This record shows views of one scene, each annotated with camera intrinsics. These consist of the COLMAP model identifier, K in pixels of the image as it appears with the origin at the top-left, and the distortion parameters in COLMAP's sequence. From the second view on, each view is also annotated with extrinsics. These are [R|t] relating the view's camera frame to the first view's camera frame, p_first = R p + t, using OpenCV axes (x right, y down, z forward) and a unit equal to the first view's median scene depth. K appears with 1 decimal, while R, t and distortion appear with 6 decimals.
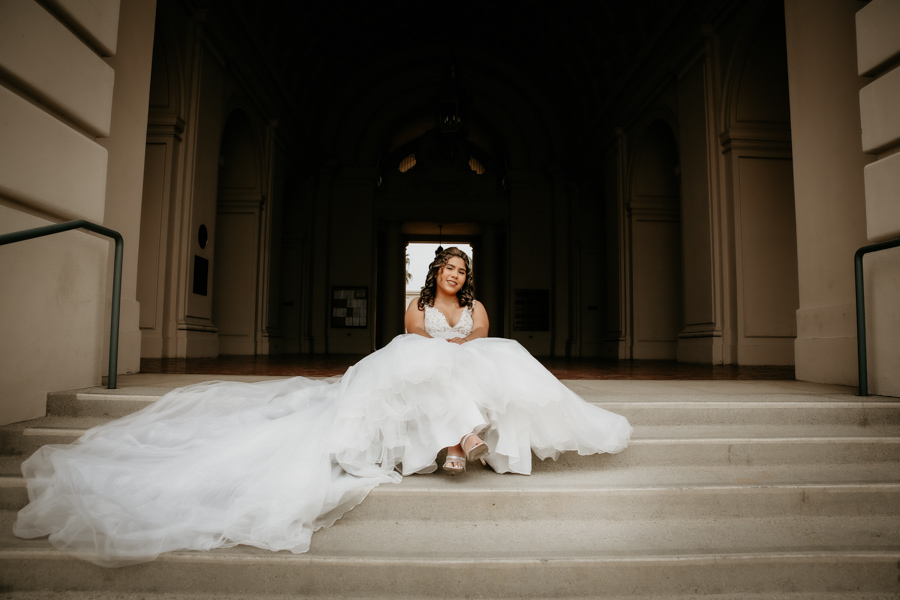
lens RADIAL K [[588.4, 0, 472.8], [0, 588.4, 297.7], [0, 0, 1]] dist [-0.103448, 0.058974]
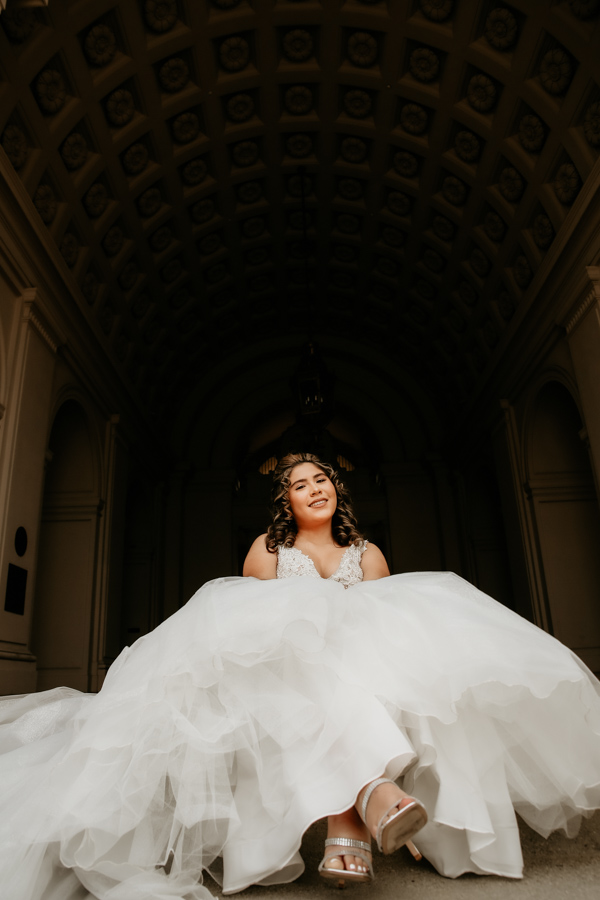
lens RADIAL K [[588.4, 0, 308.5], [0, 588.4, 479.5], [0, 0, 1]] dist [-0.103448, 0.058974]
pose [[0.996081, -0.071438, -0.052139, -0.007147], [0.055146, 0.962579, -0.265330, 0.054017], [0.069143, 0.261415, 0.962747, 0.223065]]
